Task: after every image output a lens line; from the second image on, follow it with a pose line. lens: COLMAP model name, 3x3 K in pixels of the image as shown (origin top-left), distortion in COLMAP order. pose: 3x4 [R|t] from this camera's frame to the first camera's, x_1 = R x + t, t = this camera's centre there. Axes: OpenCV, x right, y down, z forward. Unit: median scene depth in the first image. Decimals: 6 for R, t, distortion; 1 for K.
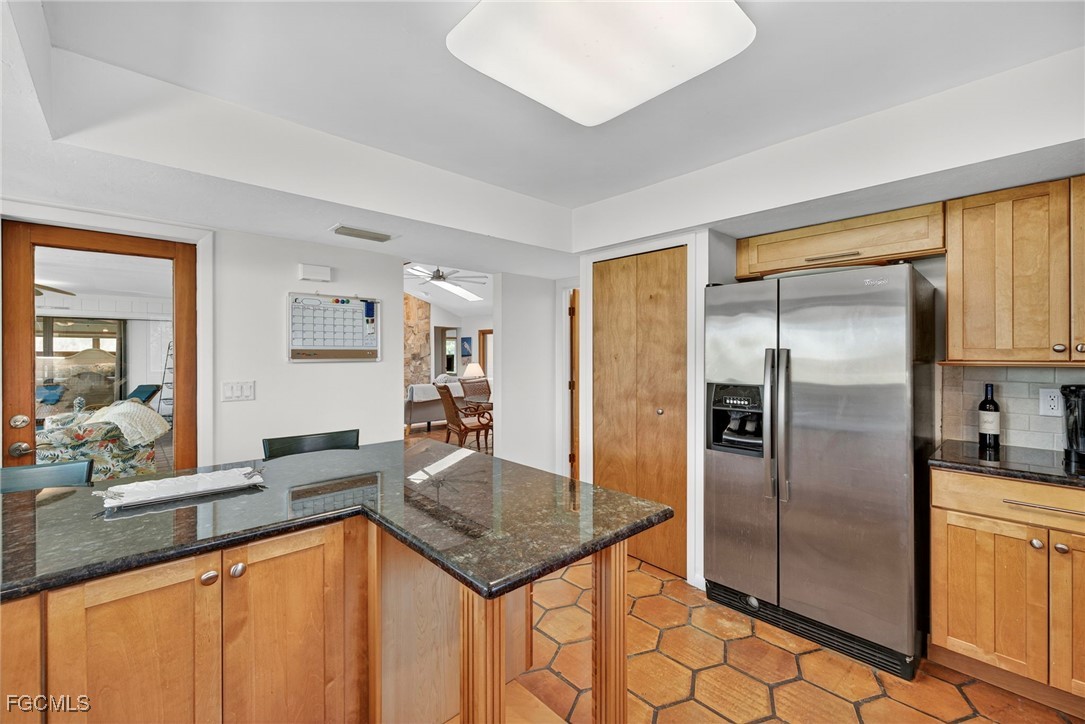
lens RADIAL K [[452.2, 0, 544.5], [0, 452.2, 354.7], [0, 0, 1]] dist [0.004396, 0.000133]
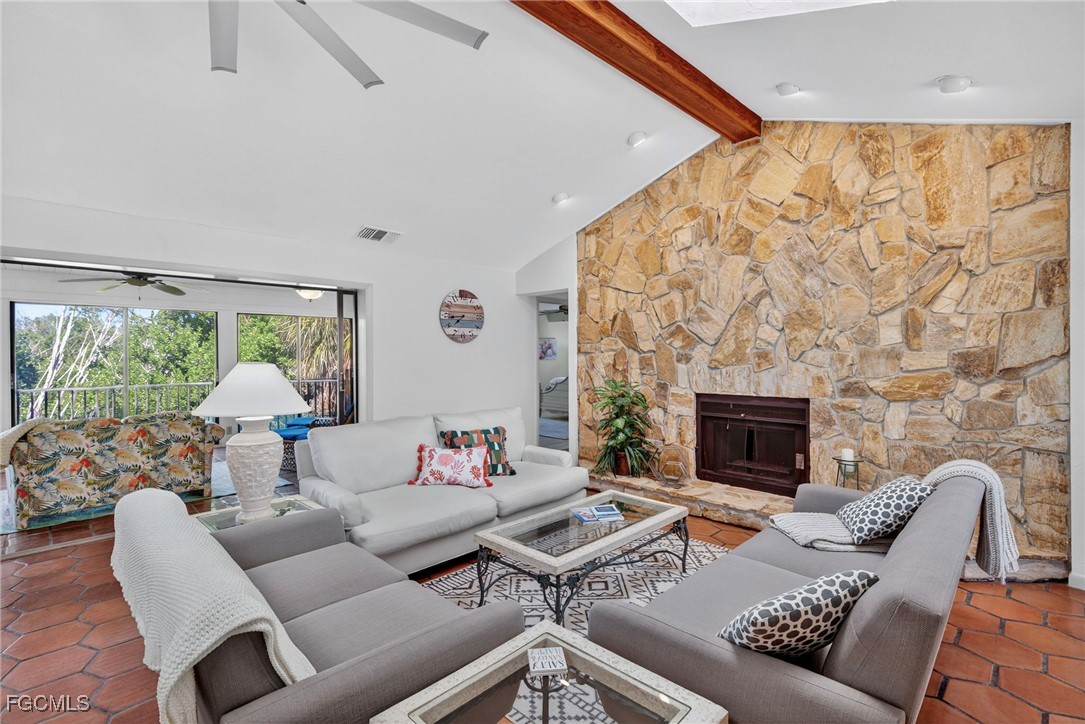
lens RADIAL K [[505.1, 0, 542.1], [0, 505.1, 351.2], [0, 0, 1]] dist [-0.002352, -0.000458]
pose [[0.032885, -0.001907, -0.999457, -0.040575], [-0.003897, 0.999990, -0.002037, -0.002813], [0.999452, 0.003962, 0.032878, 1.740684]]
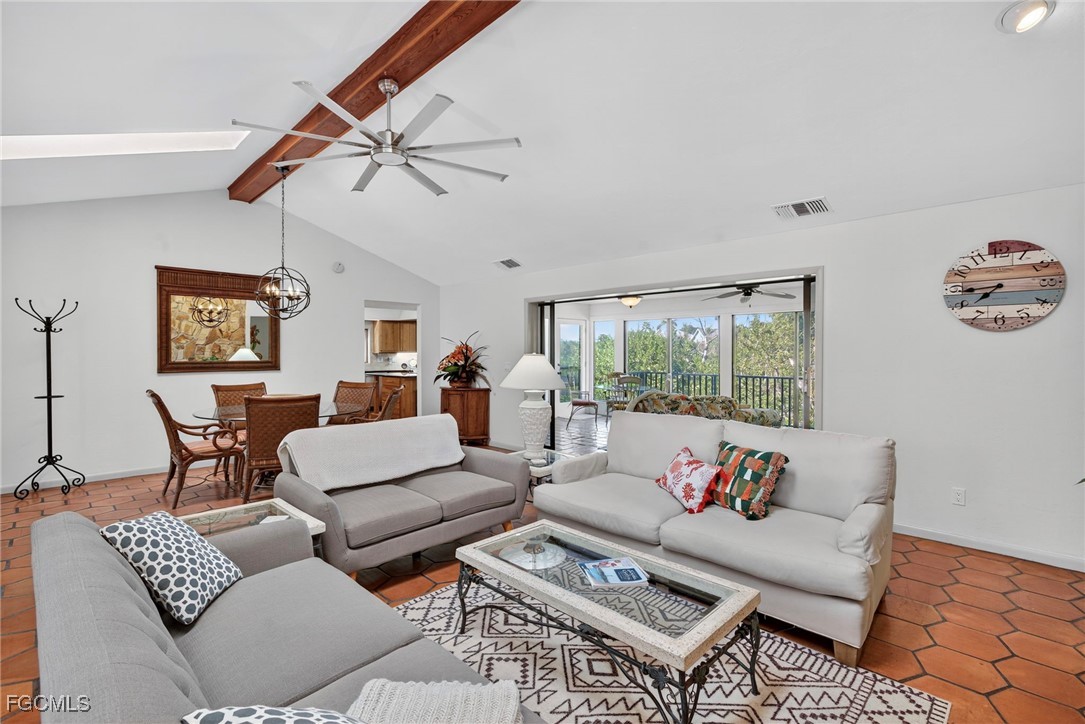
lens RADIAL K [[505.1, 0, 542.1], [0, 505.1, 351.2], [0, 0, 1]] dist [-0.002352, -0.000458]
pose [[-0.999737, 0.005409, -0.022265, -0.552168], [0.005202, 0.999943, 0.009323, -0.006296], [0.022315, 0.009205, -0.999709, 2.242740]]
